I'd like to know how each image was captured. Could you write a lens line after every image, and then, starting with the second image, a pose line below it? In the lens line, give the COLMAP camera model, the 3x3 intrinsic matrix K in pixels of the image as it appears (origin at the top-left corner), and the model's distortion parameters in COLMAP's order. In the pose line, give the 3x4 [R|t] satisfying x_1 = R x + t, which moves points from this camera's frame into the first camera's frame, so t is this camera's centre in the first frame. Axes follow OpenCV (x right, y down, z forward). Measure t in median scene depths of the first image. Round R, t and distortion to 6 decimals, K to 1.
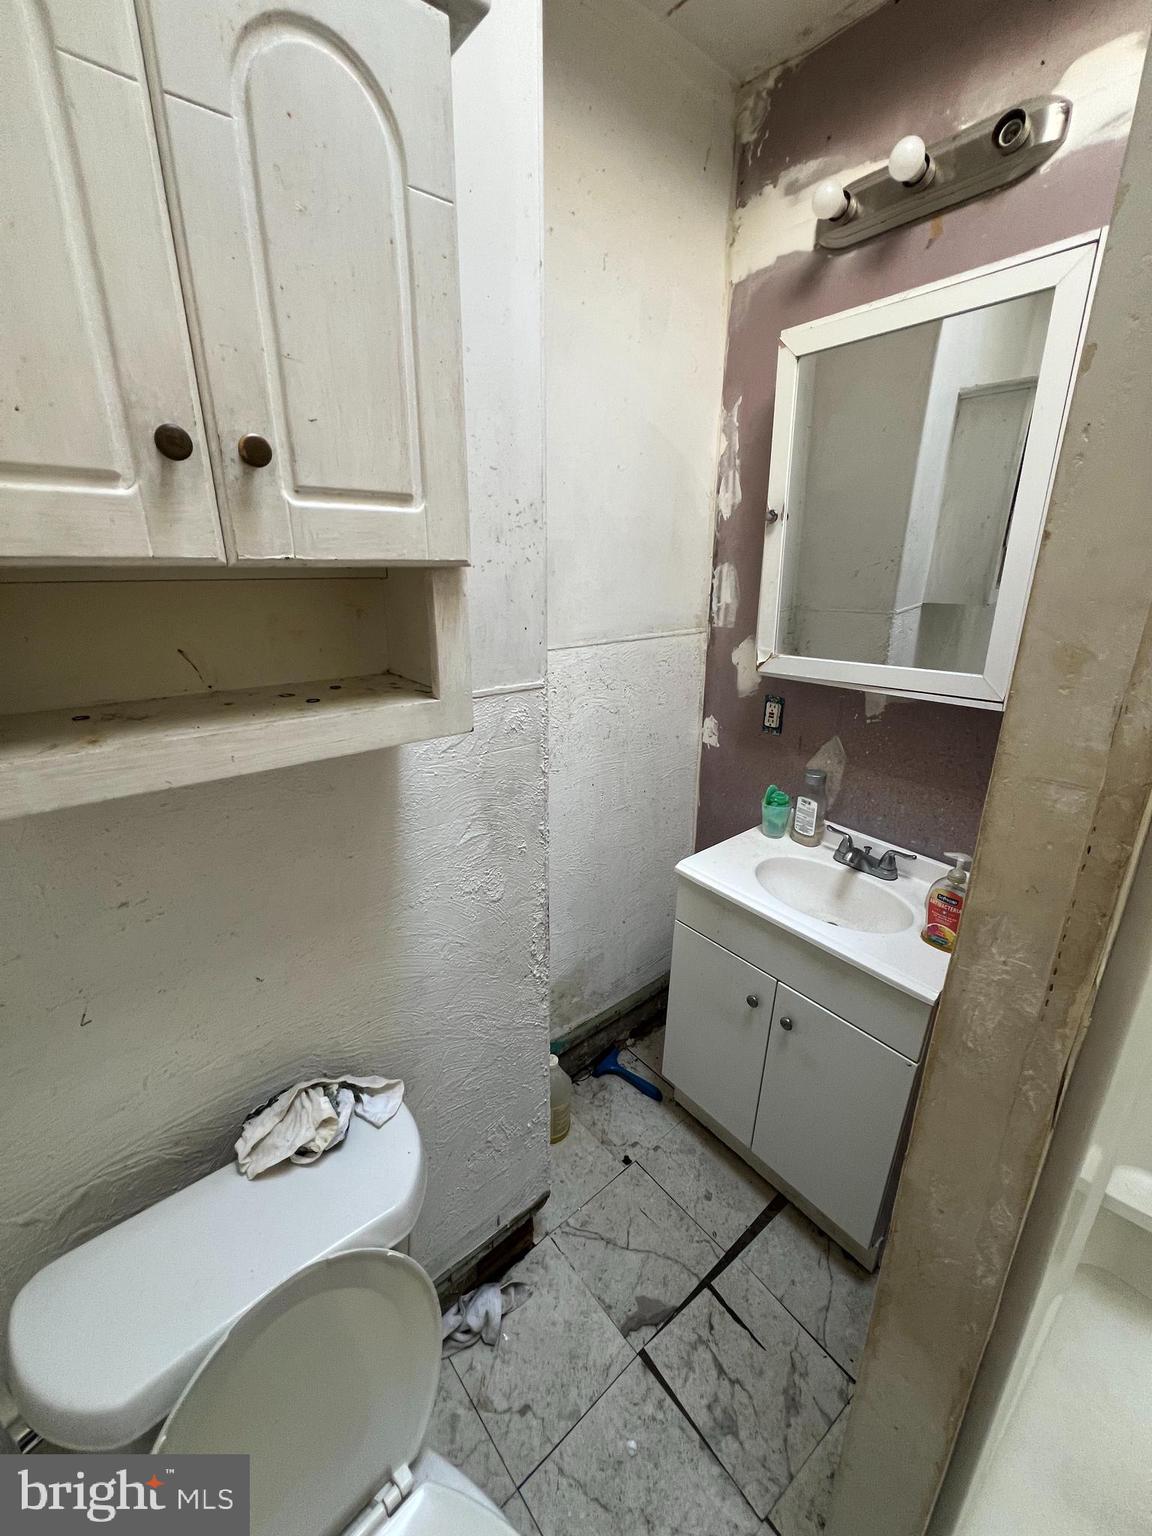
lens RADIAL K [[614.3, 0, 579.0], [0, 614.3, 767.1], [0, 0, 1]] dist [0.000652, 0.000036]
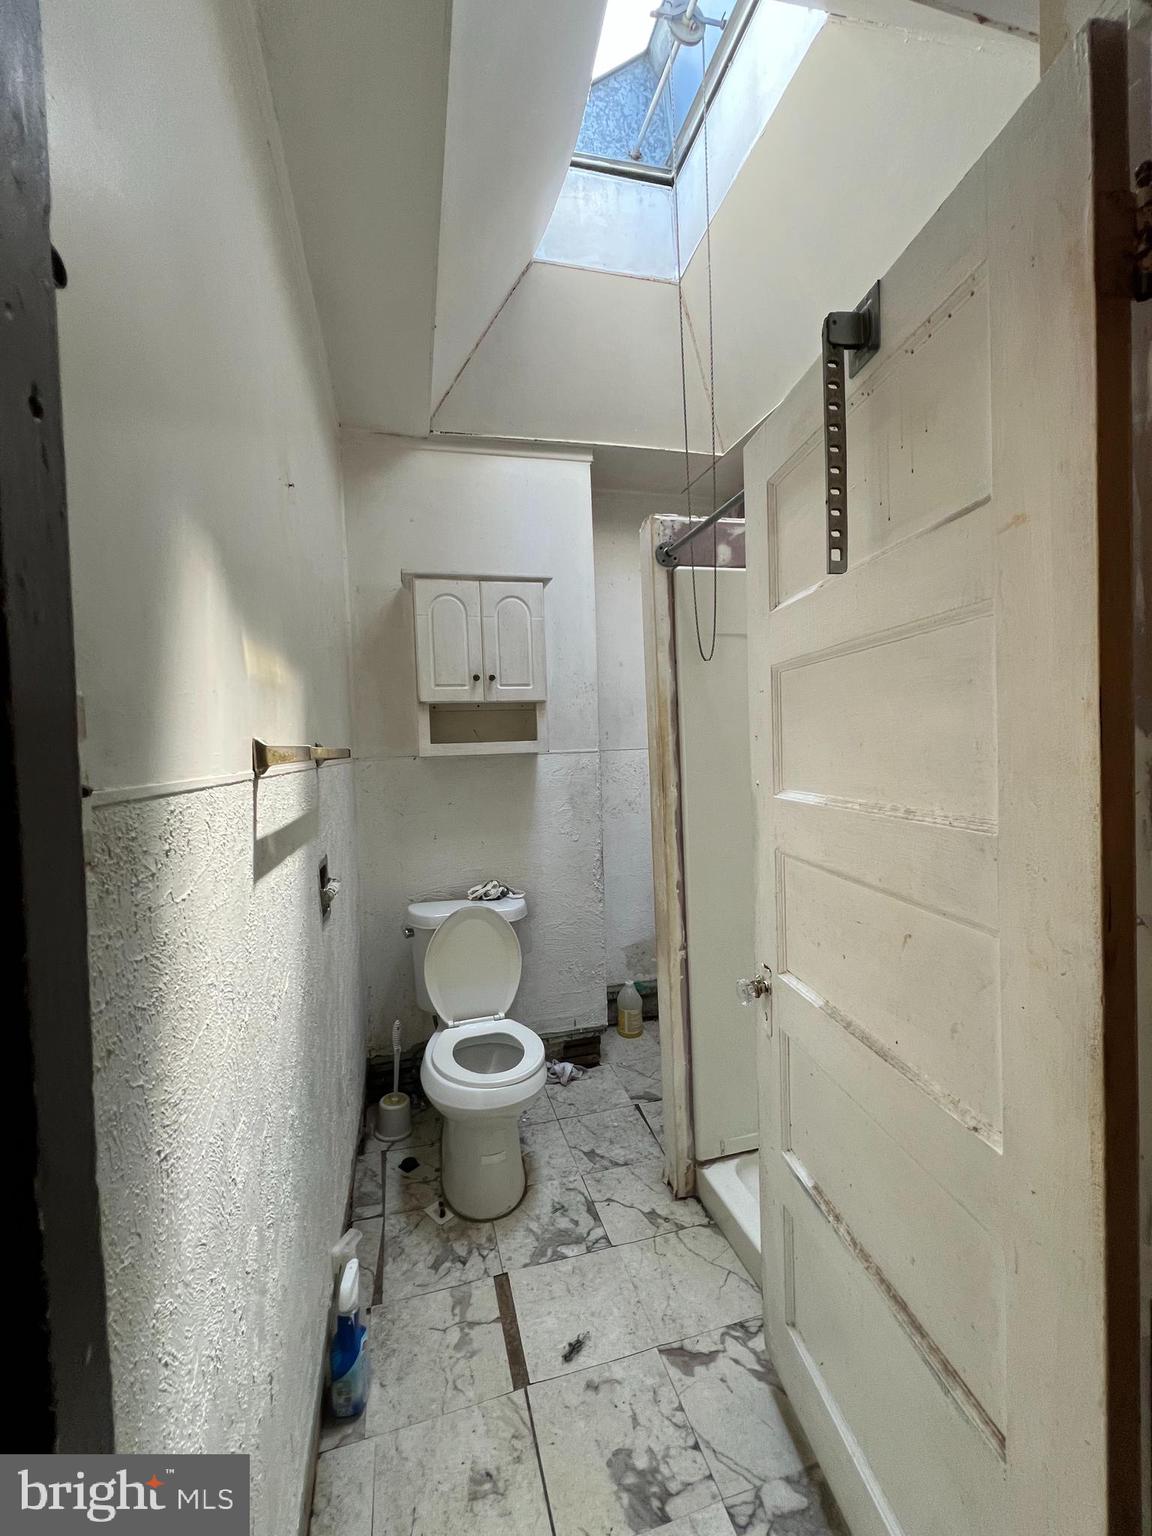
lens RADIAL K [[614.3, 0, 572.9], [0, 614.3, 763.2], [0, 0, 1]] dist [0.000652, 0.000036]
pose [[0.905911, -0.022041, -0.422895, 0.823886], [-0.096012, 0.961948, -0.255810, 0.513534], [0.412441, 0.272344, 0.869322, -1.082534]]
